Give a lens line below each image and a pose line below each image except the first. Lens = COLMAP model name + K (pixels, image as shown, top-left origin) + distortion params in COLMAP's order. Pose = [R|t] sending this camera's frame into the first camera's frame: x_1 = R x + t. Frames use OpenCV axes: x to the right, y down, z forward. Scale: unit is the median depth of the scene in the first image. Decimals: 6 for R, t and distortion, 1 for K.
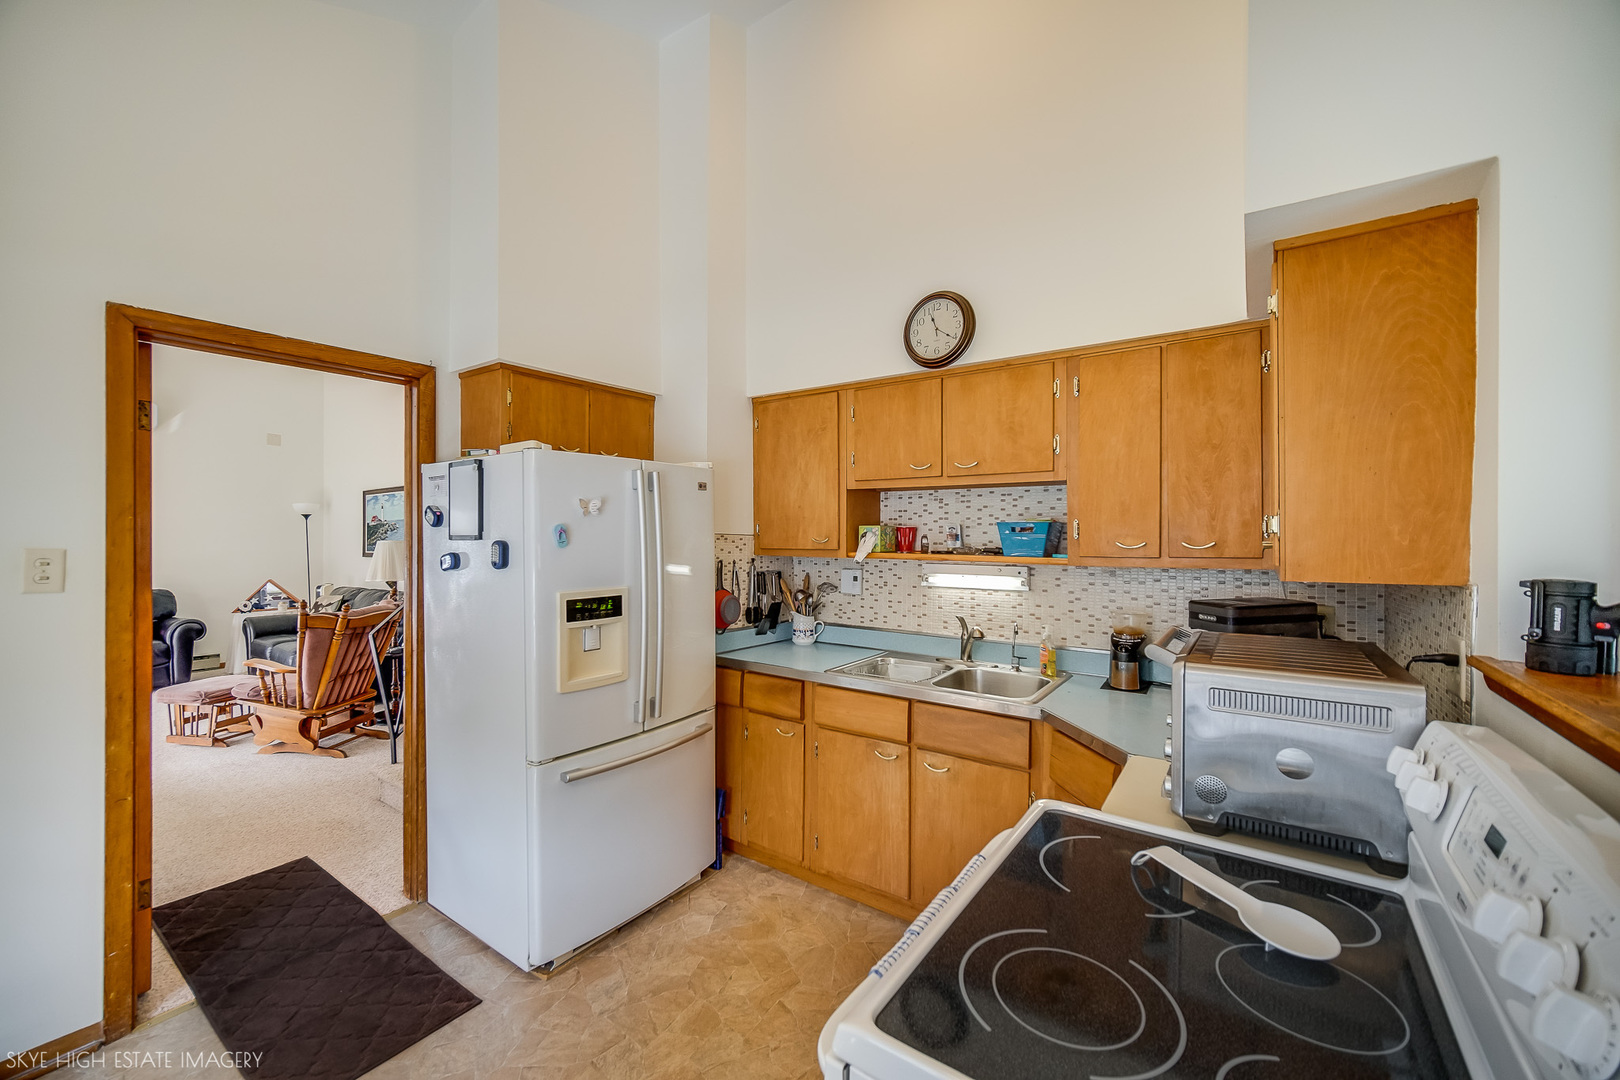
lens RADIAL K [[641.7, 0, 805.3], [0, 641.7, 542.5], [0, 0, 1]] dist [-0.000810, 0.000153]
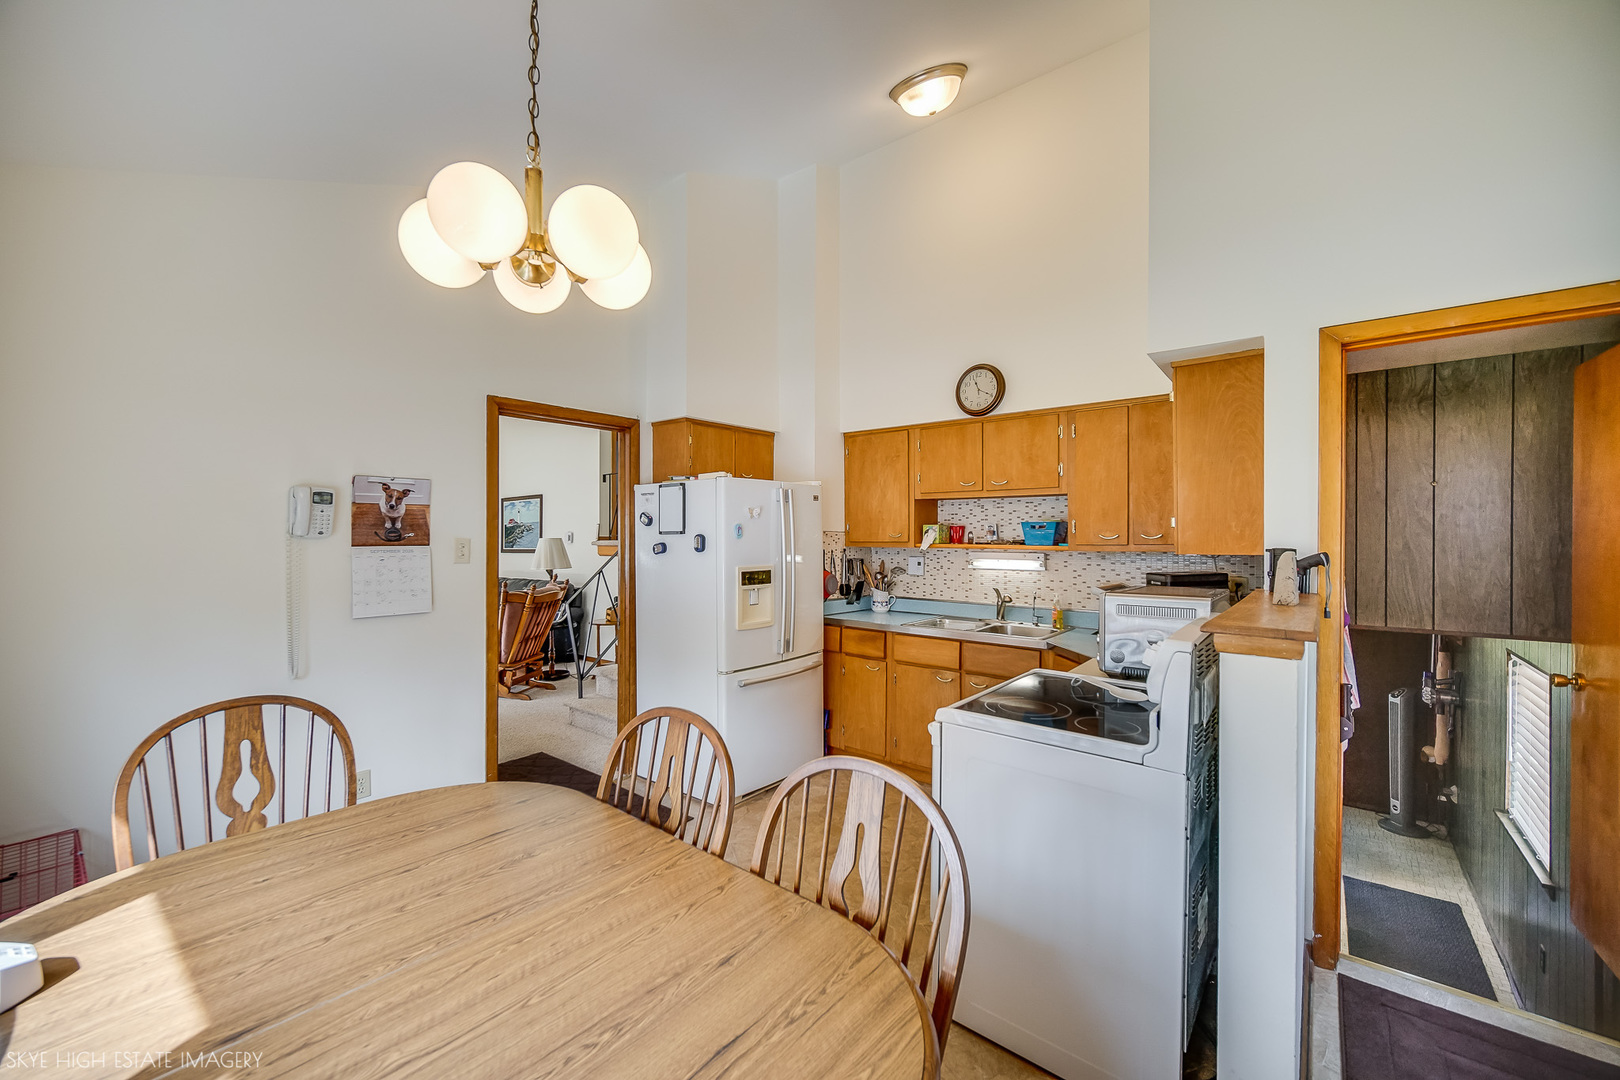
lens RADIAL K [[641.7, 0, 805.2], [0, 641.7, 543.1], [0, 0, 1]] dist [-0.000810, 0.000153]
pose [[0.997678, -0.000969, -0.068102, -0.088575], [0.000854, 0.999998, -0.001715, 0.018157], [0.068103, 0.001653, 0.997677, -0.475855]]
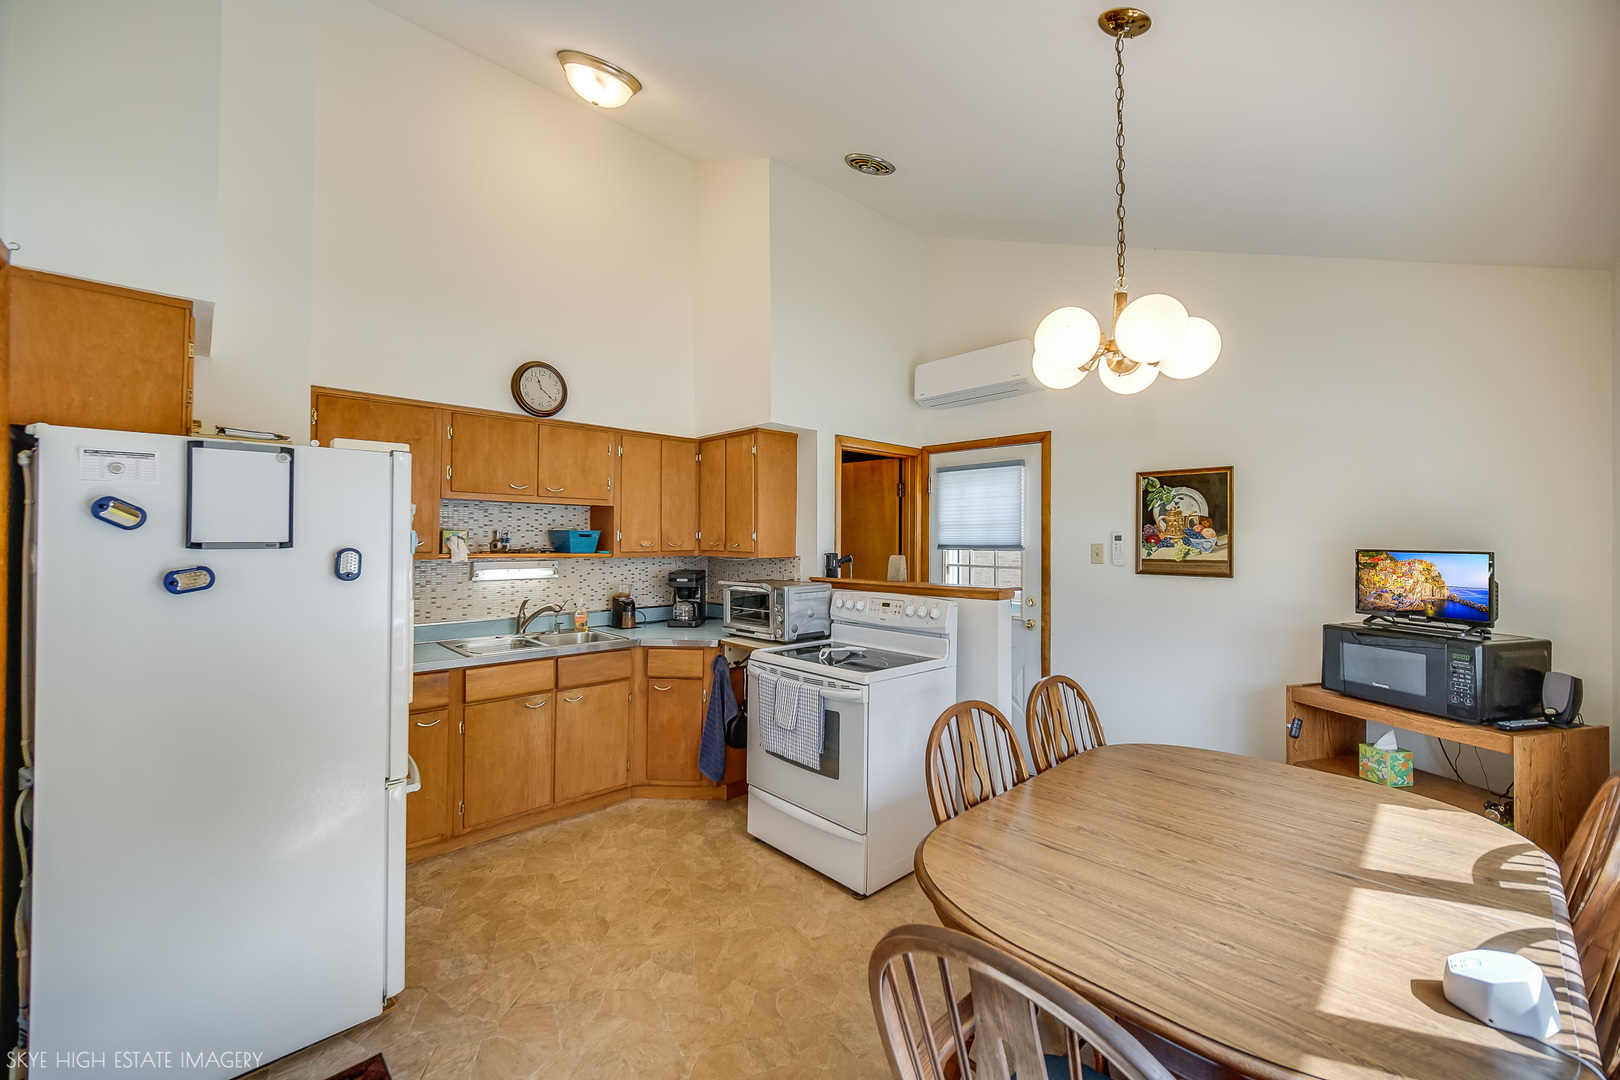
lens RADIAL K [[641.7, 0, 813.4], [0, 641.7, 531.4], [0, 0, 1]] dist [-0.000810, 0.000153]
pose [[0.180288, 0.008388, 0.983578, -1.022705], [0.003158, 0.999954, -0.009107, -0.013521], [-0.983609, 0.004748, 0.180254, 0.179351]]
